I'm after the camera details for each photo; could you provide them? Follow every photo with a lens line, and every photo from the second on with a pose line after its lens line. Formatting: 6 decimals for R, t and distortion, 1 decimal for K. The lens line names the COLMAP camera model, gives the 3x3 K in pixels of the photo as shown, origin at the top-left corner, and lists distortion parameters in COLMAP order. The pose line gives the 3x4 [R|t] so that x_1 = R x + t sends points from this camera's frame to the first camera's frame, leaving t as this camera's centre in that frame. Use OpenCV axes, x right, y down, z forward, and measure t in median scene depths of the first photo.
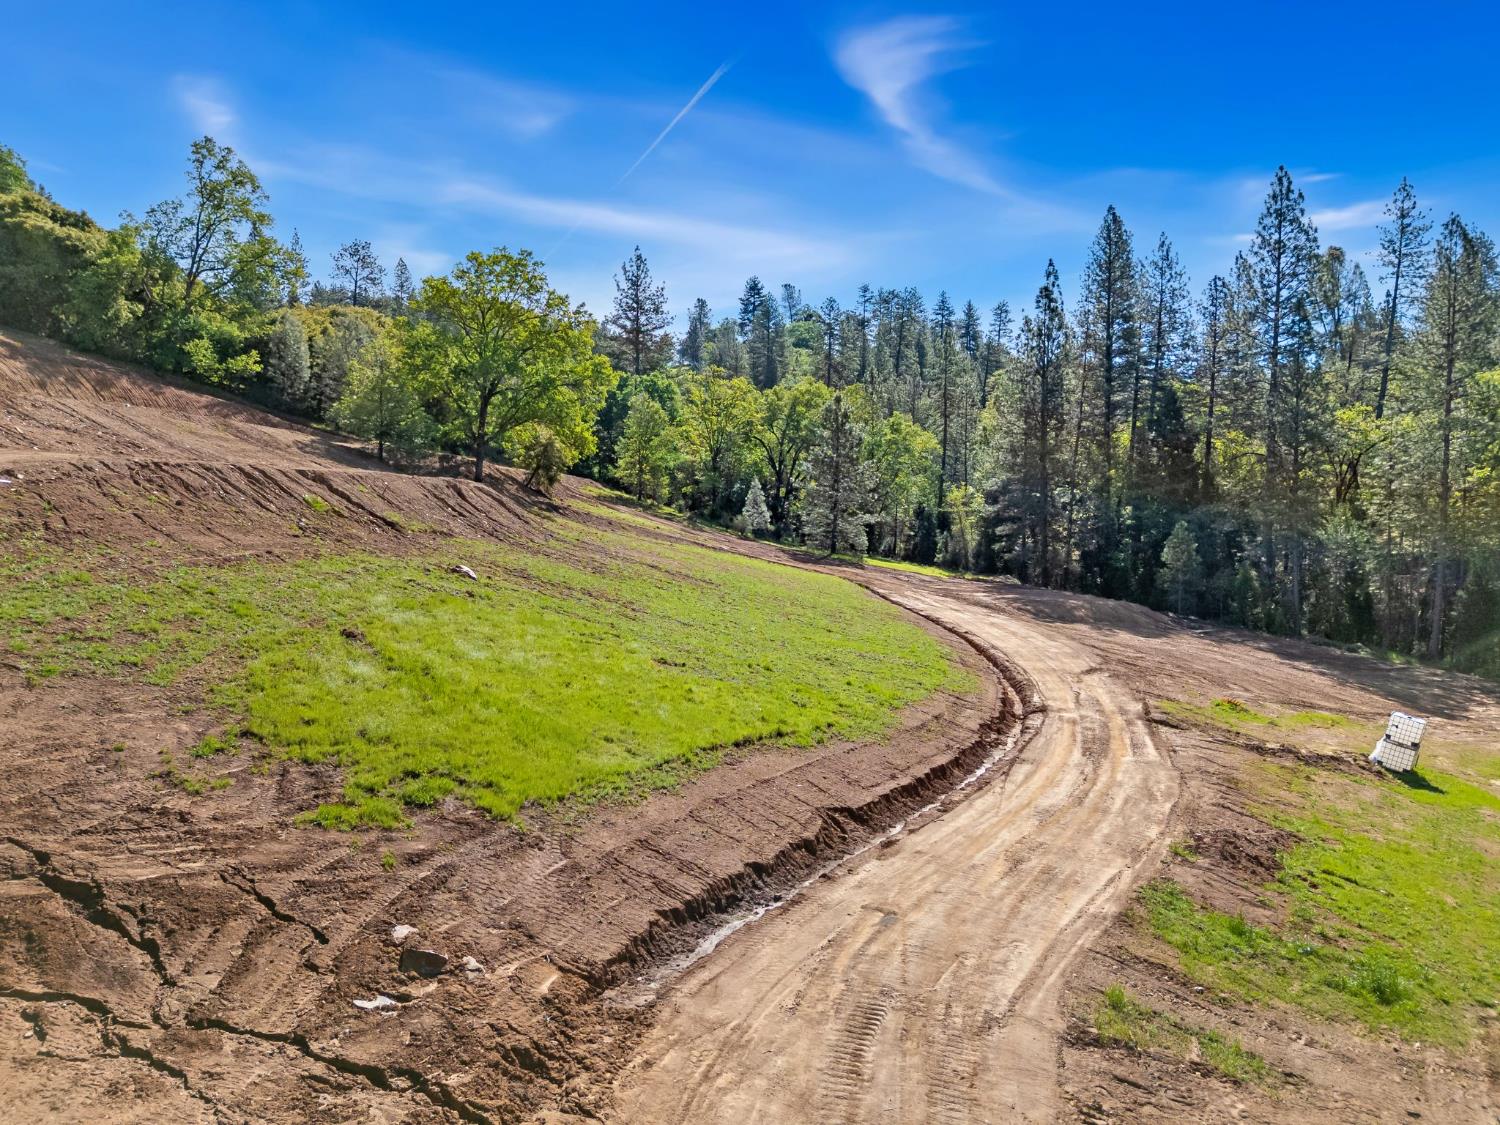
lens RADIAL K [[1100.6, 0, 750.0], [0, 1100.6, 562.5], [0, 0, 1]] dist [0.067468, -0.058306]
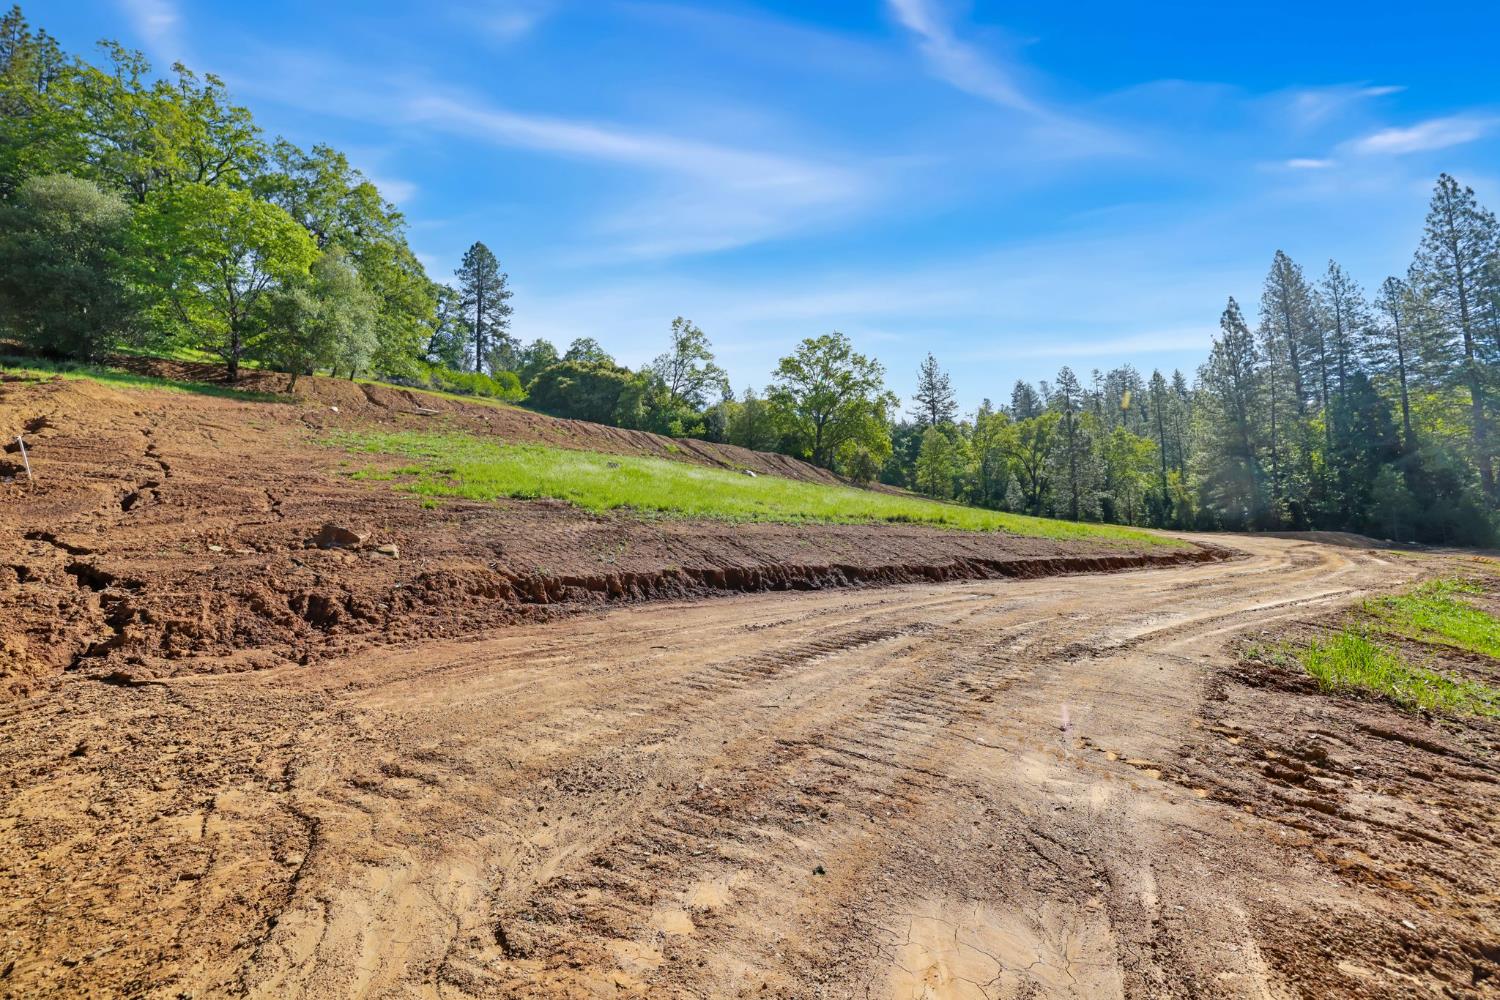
lens RADIAL K [[647.6, 0, 744.0], [0, 647.6, 487.8], [0, 0, 1]] dist [-0.034483, 0.013625]
pose [[0.910282, -0.084756, -0.405220, 0.026978], [0.032019, 0.990300, -0.135206, 0.049677], [0.412749, 0.110101, 0.904166, 0.083856]]
